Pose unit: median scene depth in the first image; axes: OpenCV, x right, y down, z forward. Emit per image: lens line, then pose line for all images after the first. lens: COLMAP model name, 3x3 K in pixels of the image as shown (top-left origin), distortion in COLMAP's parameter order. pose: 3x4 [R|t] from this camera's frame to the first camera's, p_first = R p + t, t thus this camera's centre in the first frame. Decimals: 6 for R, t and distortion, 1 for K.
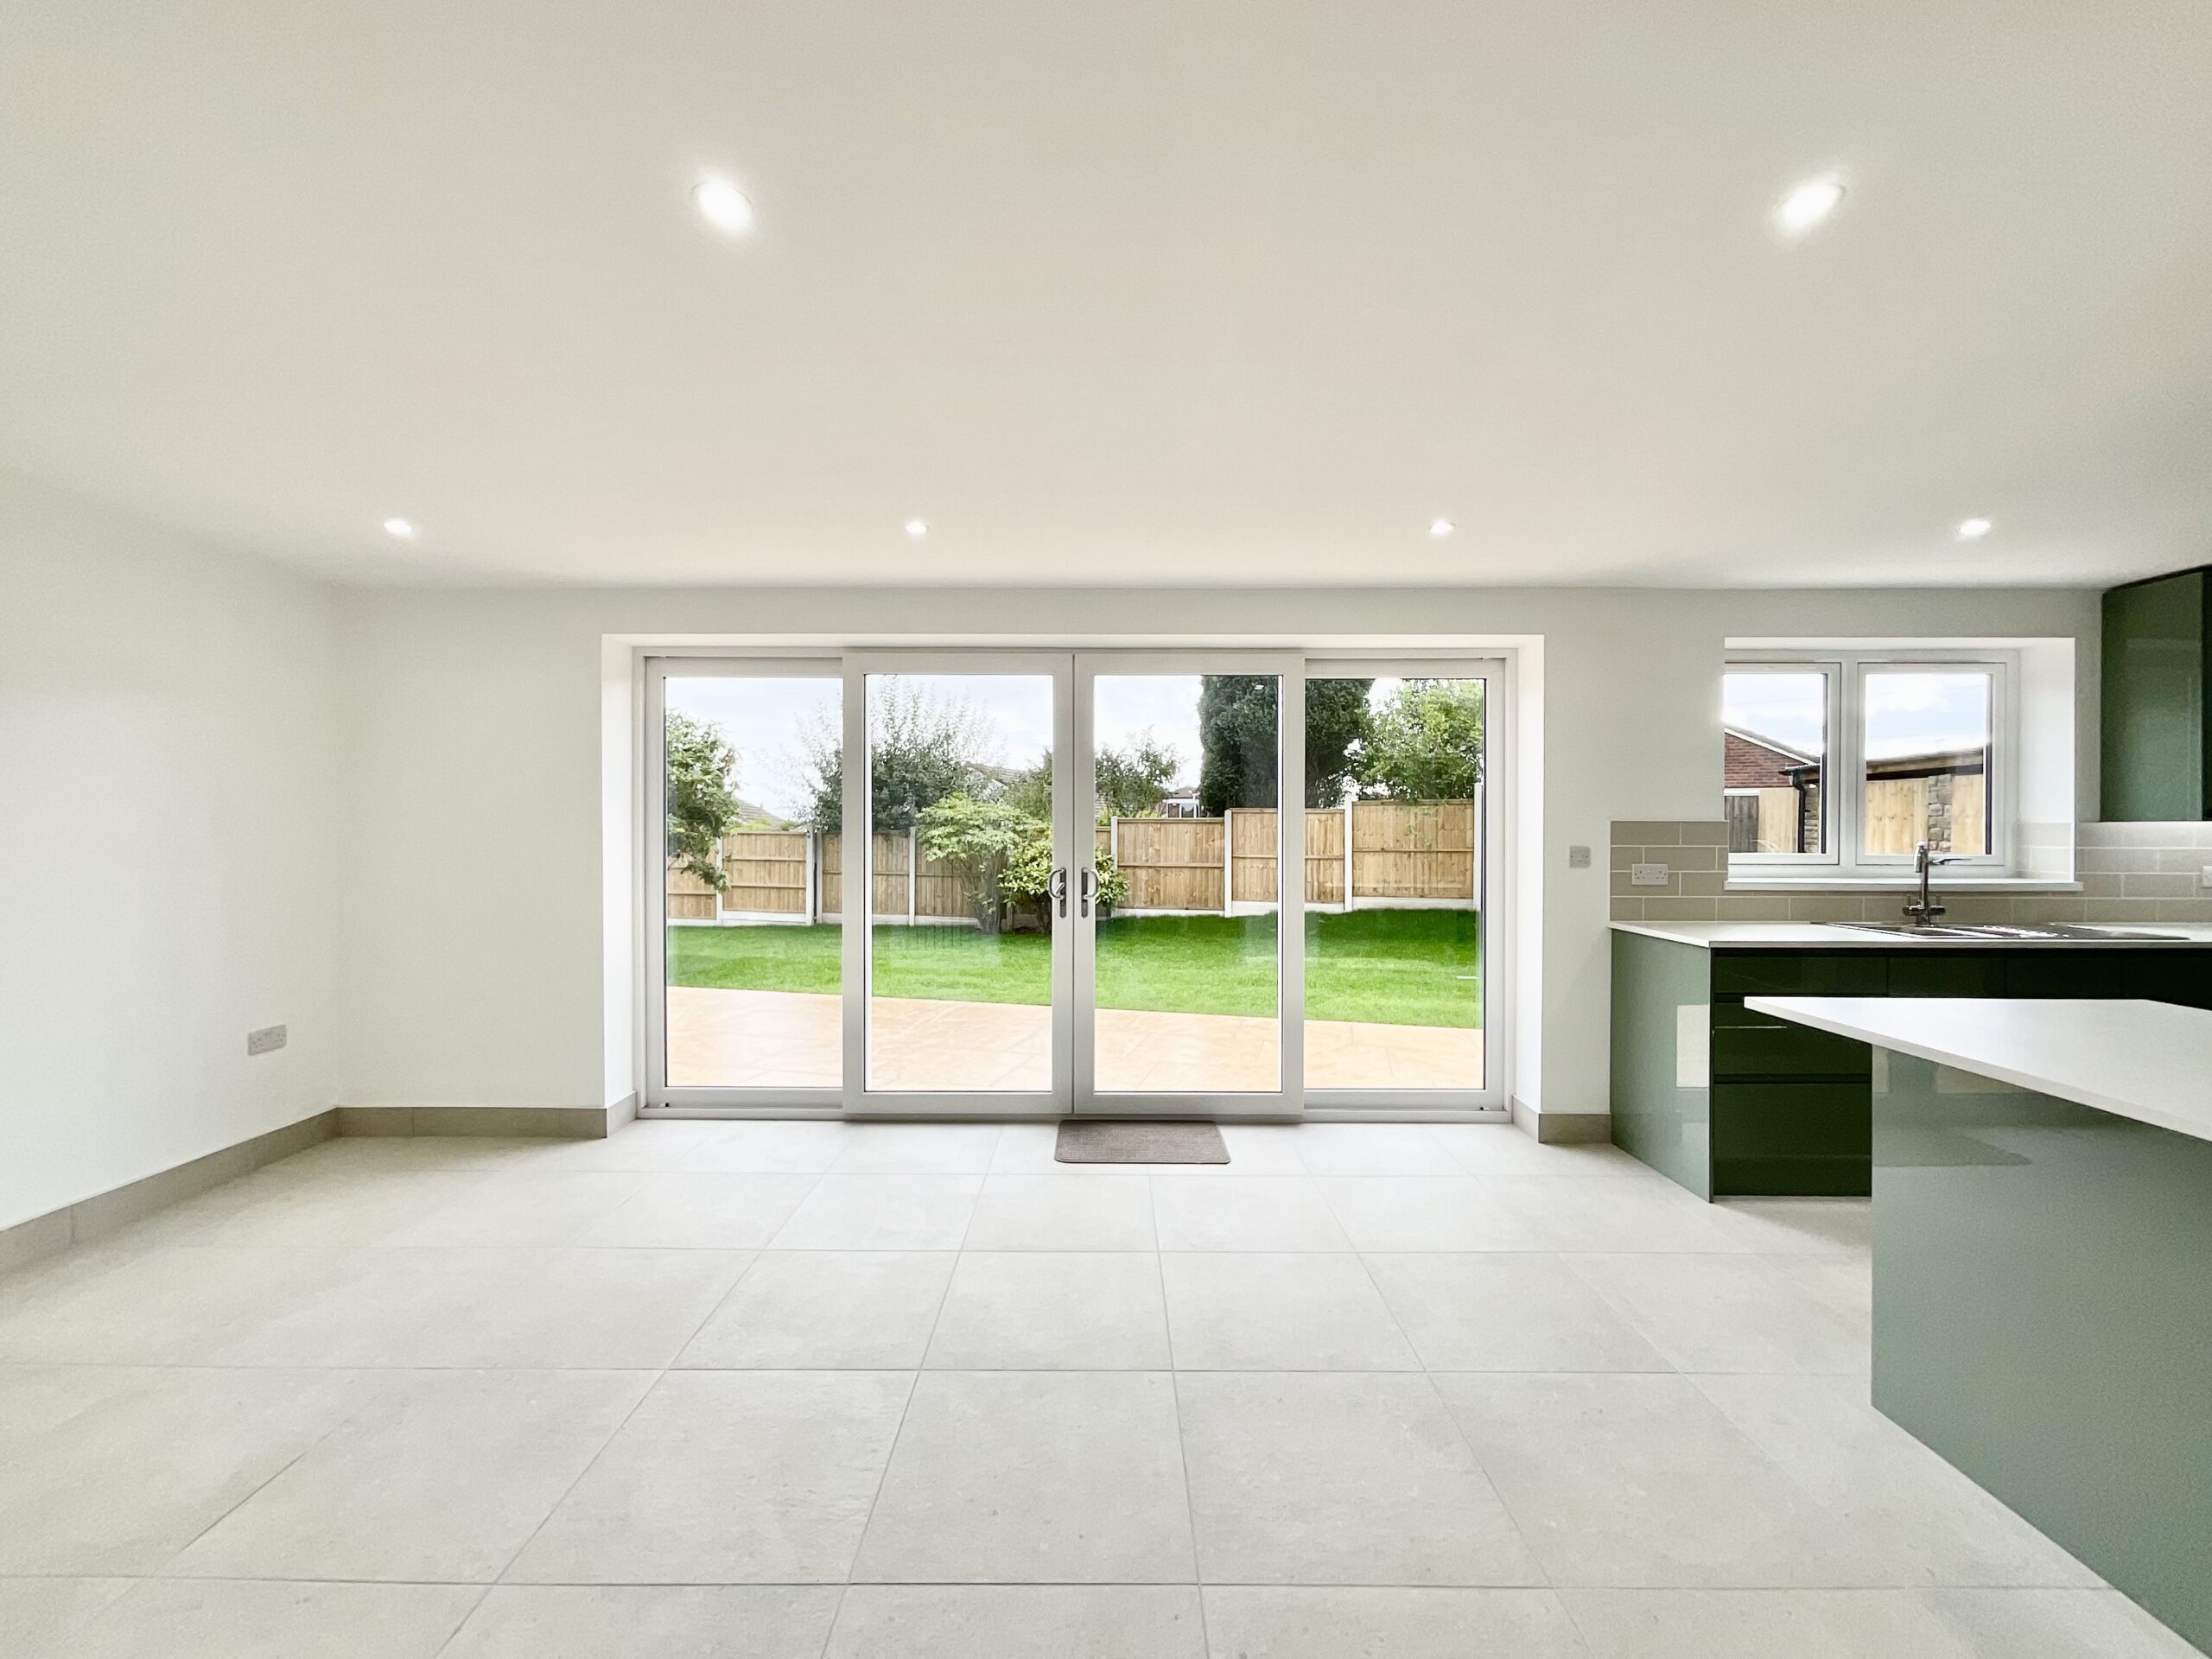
lens RADIAL K [[892.5, 0, 1103.1], [0, 892.5, 827.9], [0, 0, 1]] dist [-0.000381, 0.000107]
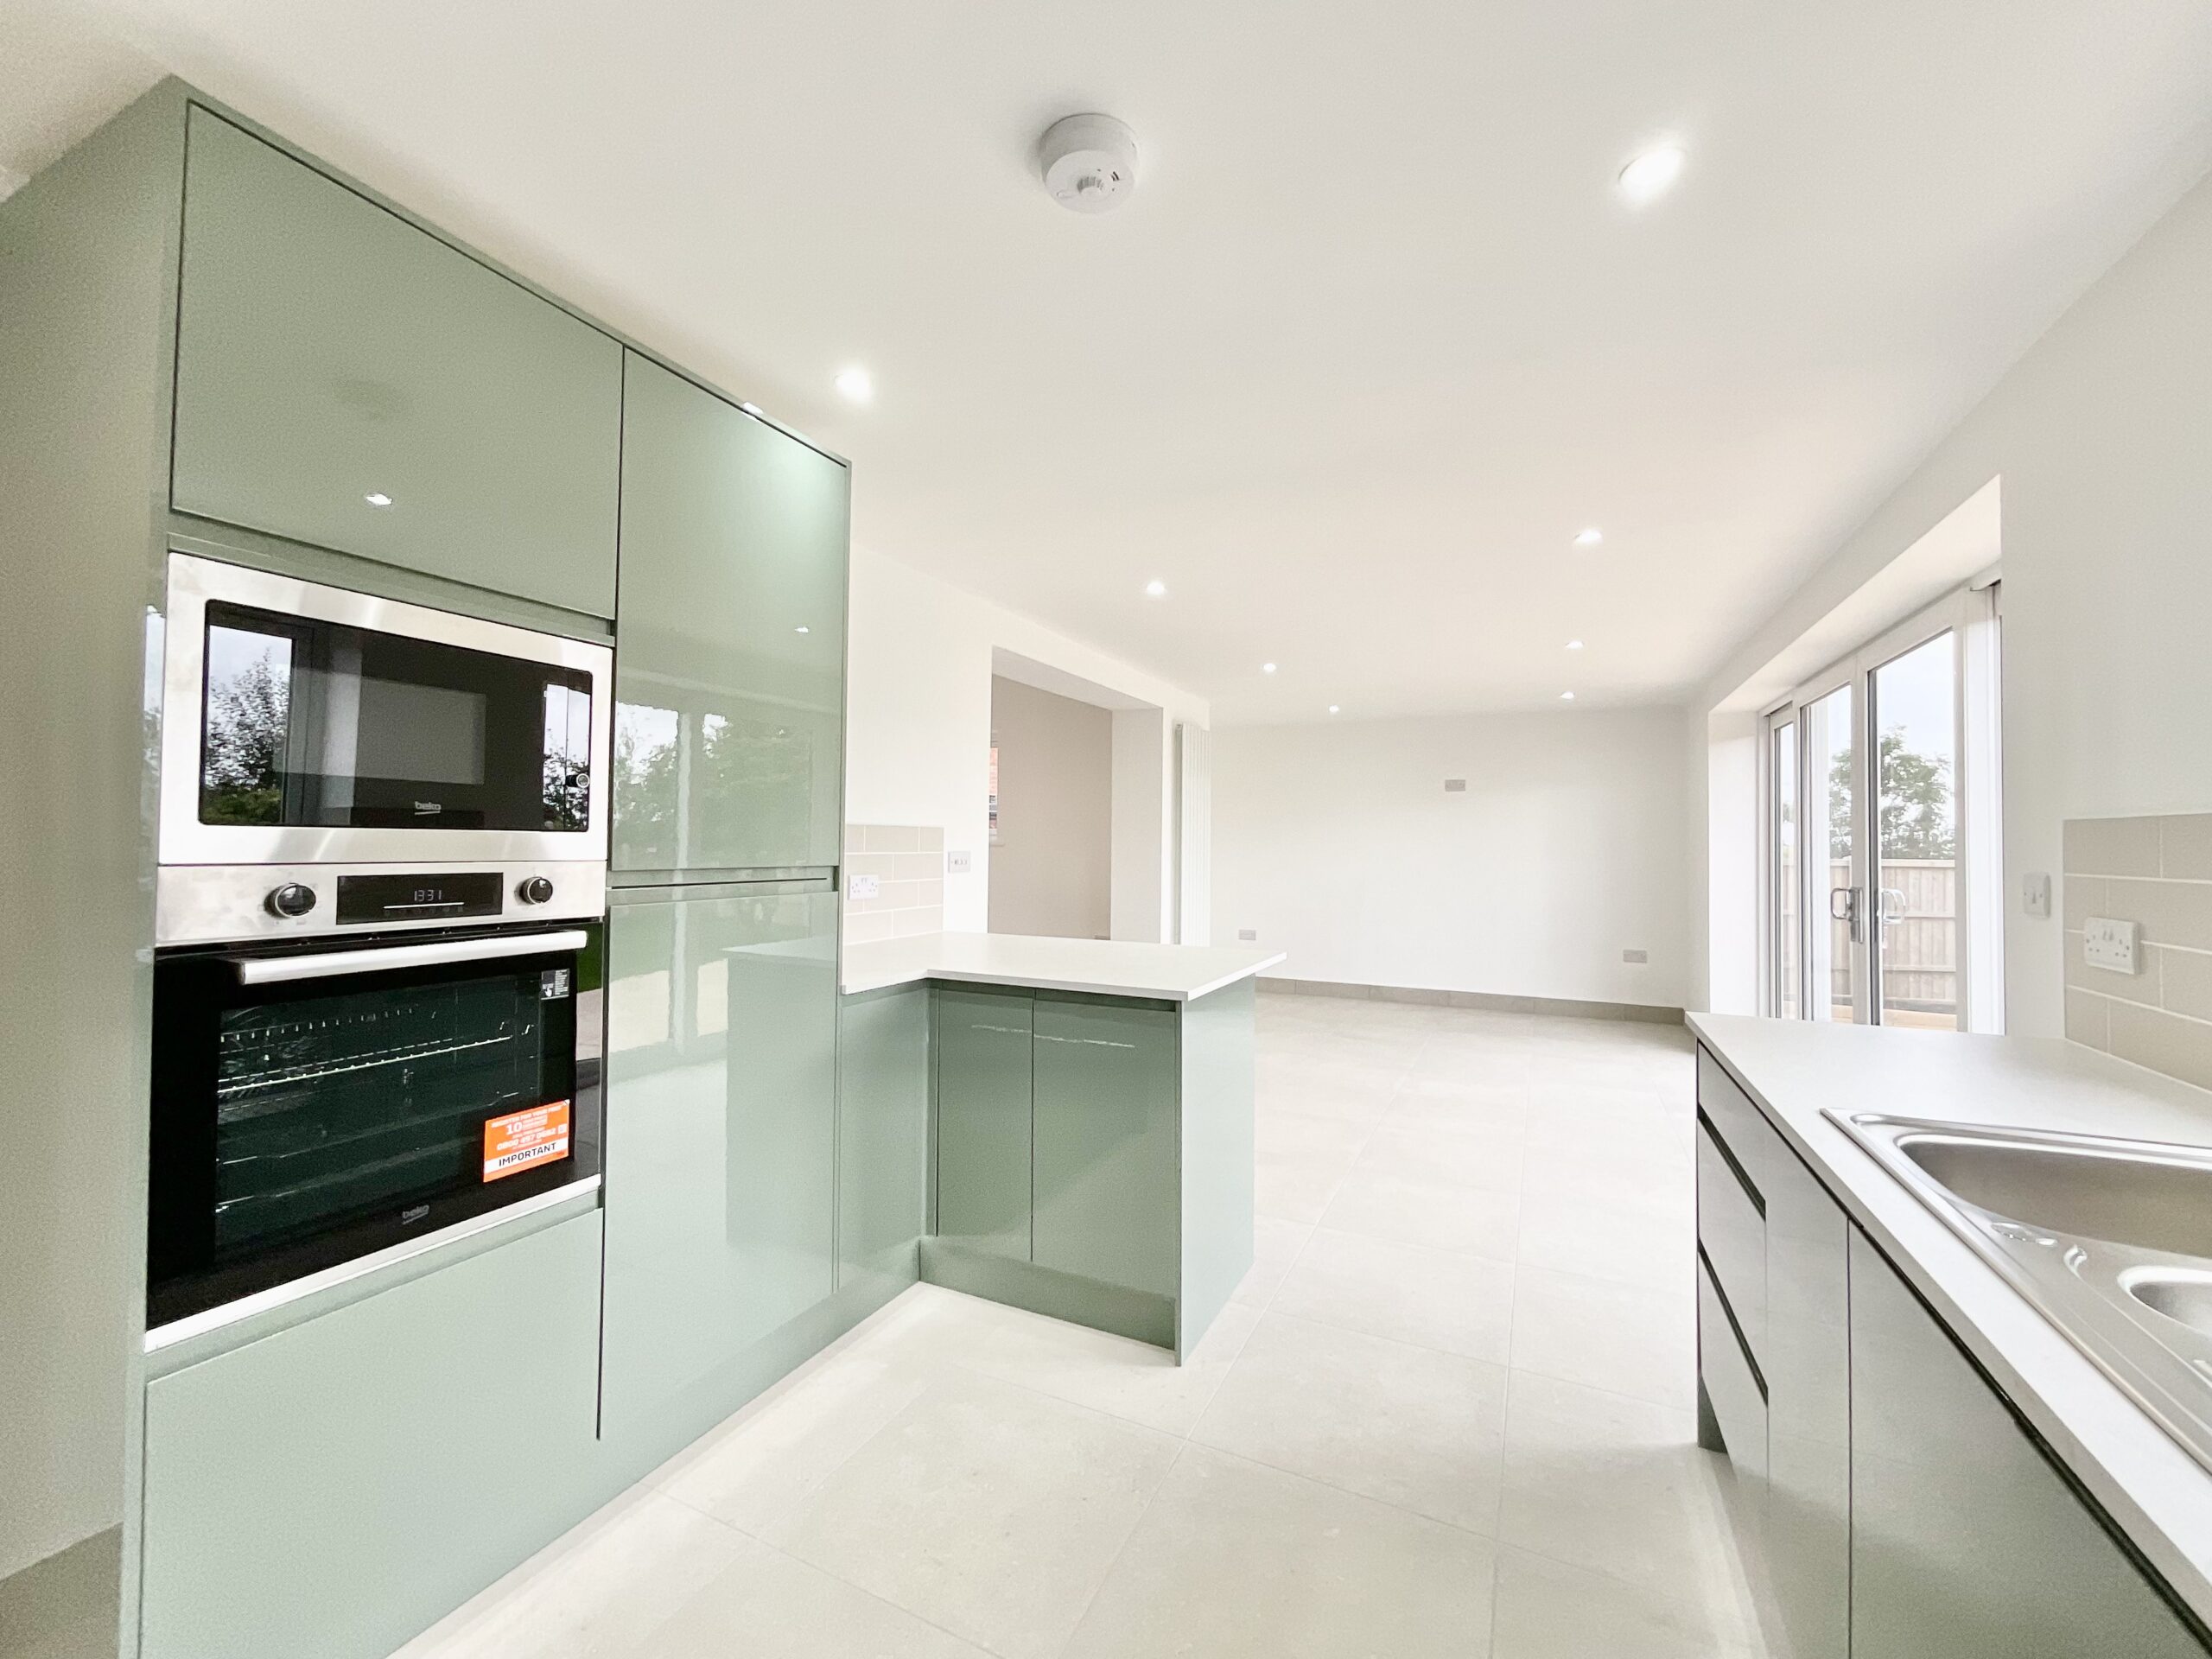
lens RADIAL K [[900.5, 0, 1106.0], [0, 900.5, 829.5], [0, 0, 1]] dist [-0.000370, 0.000204]
pose [[-0.439237, -0.020143, -0.898145, 1.130930], [-0.013409, 0.999784, -0.015865, 0.010352], [0.898271, 0.005074, -0.439412, 0.717457]]
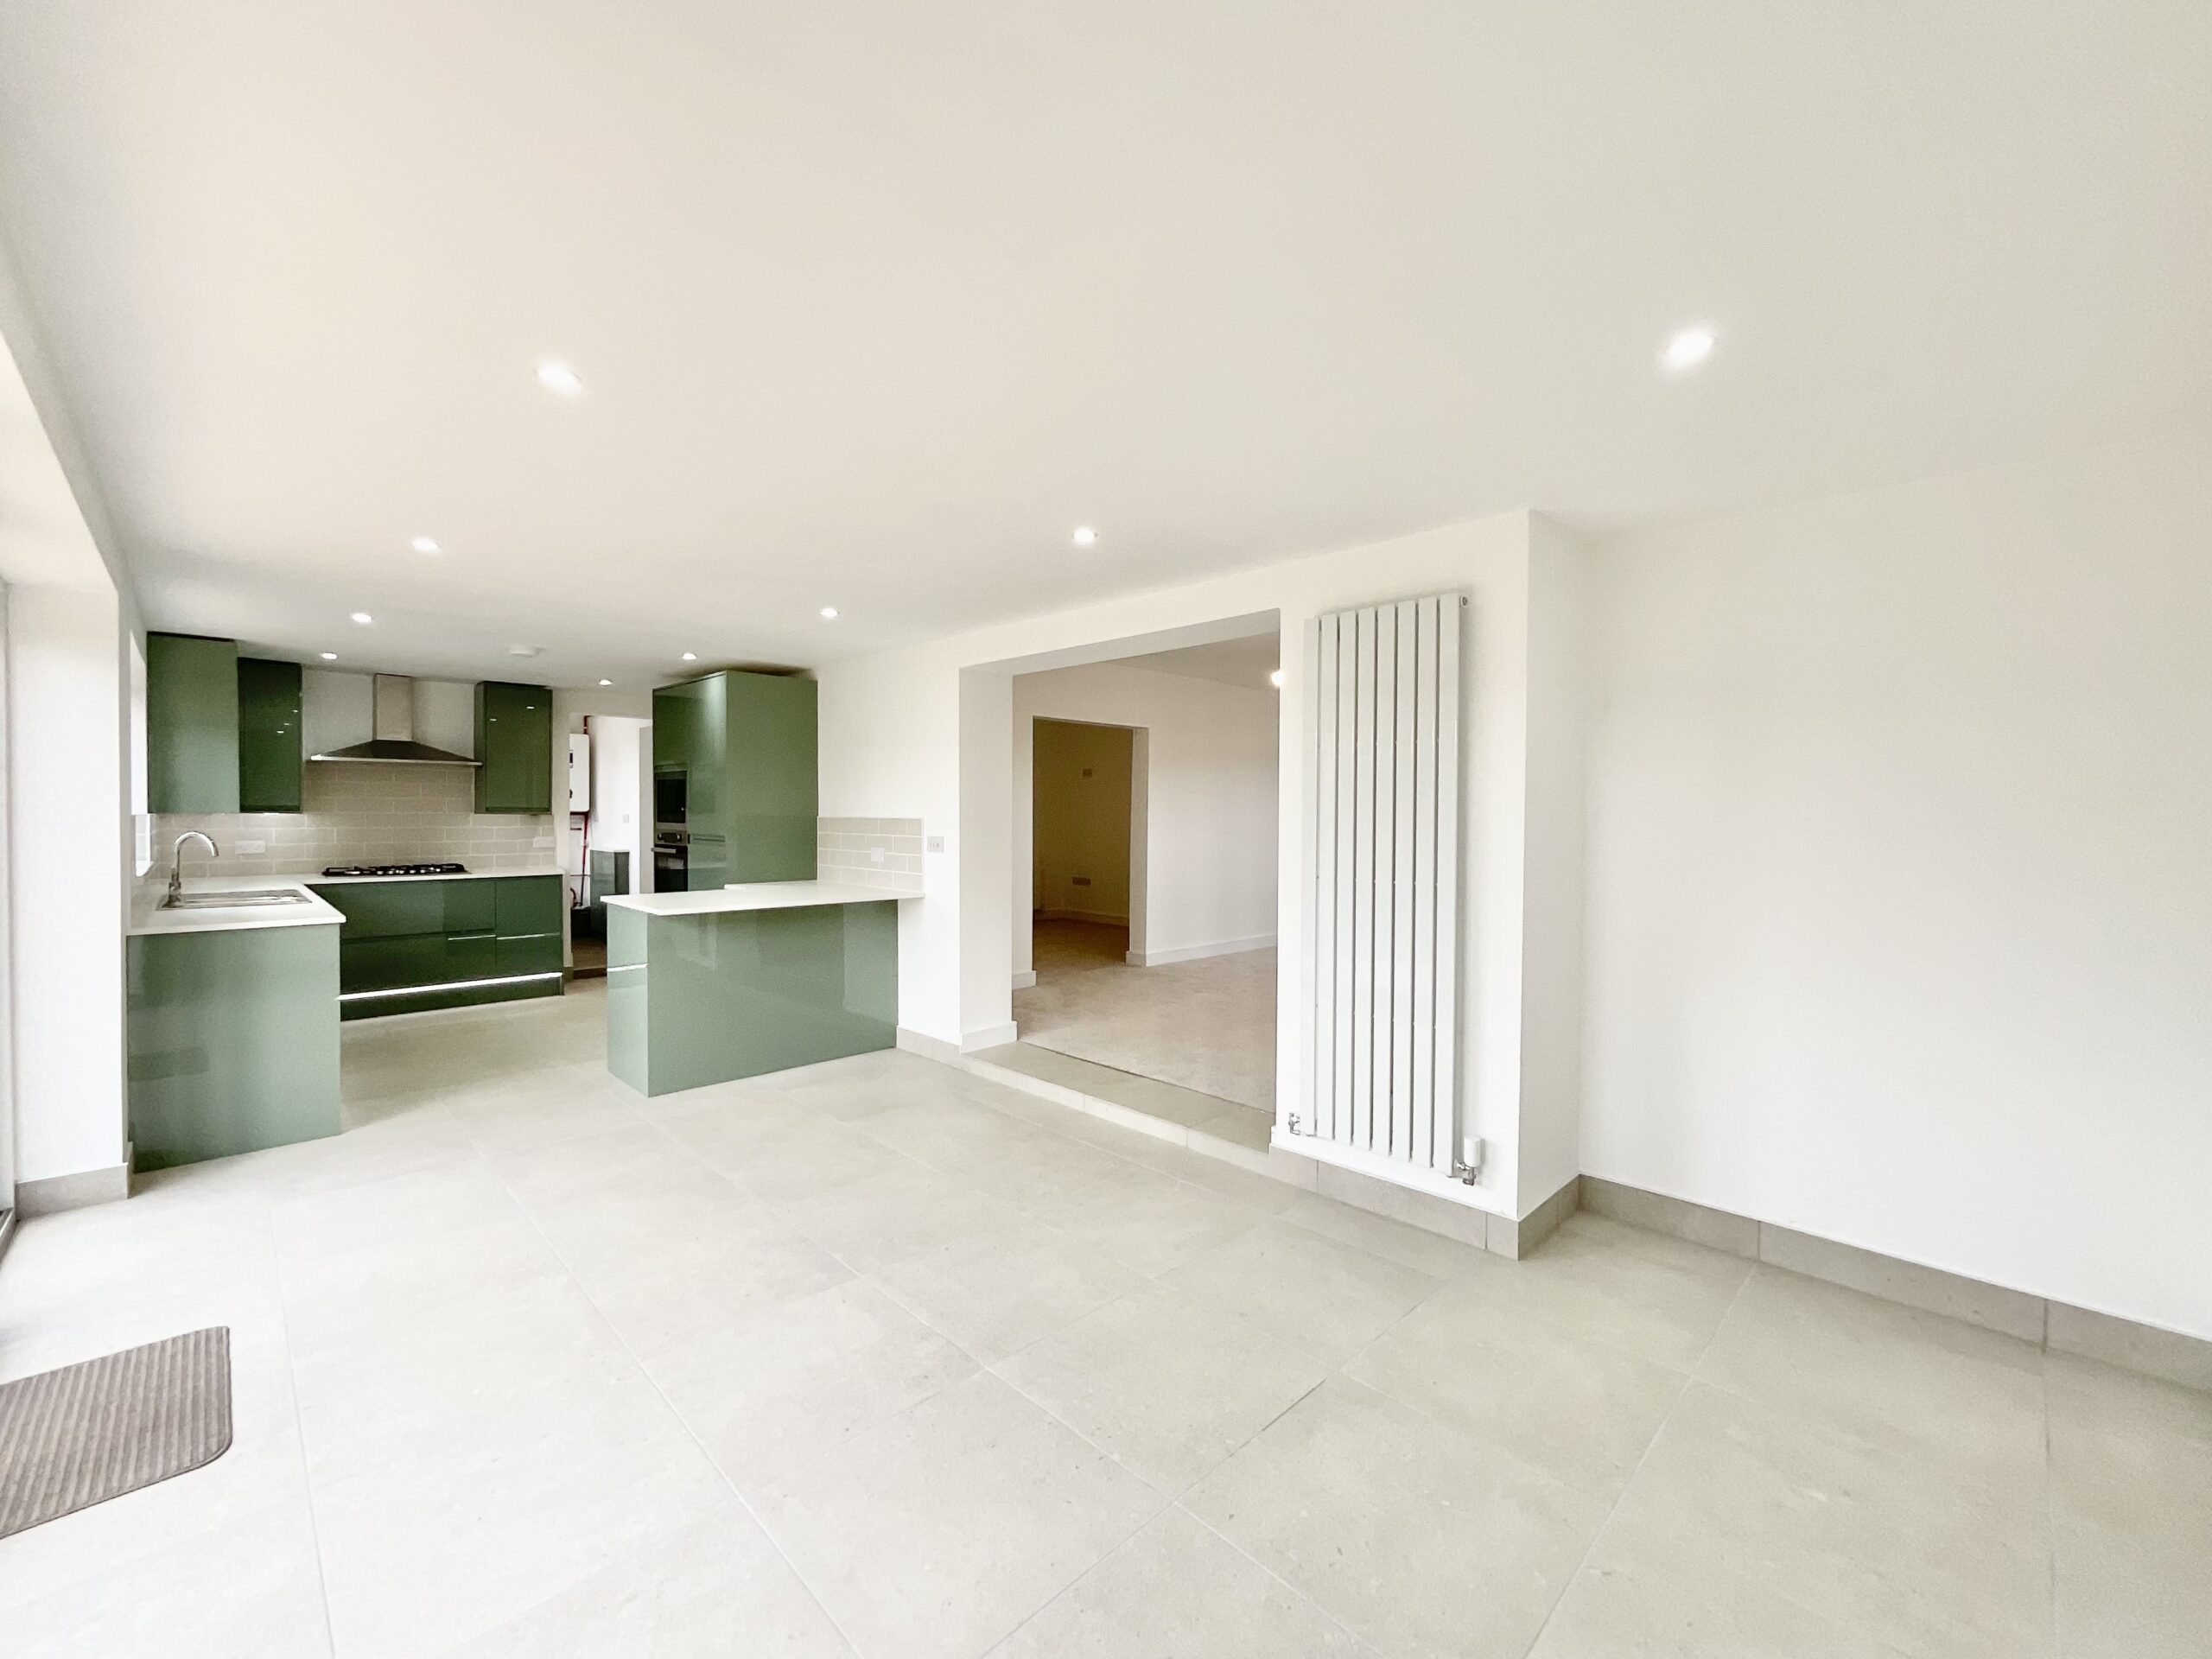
lens RADIAL K [[892.5, 0, 1103.1], [0, 892.5, 827.9], [0, 0, 1]] dist [-0.000381, 0.000107]
pose [[-0.703157, -0.018613, 0.710791, -0.701169], [-0.006059, 0.999778, 0.020187, -0.018853], [-0.711009, 0.009888, -0.703113, 0.879375]]
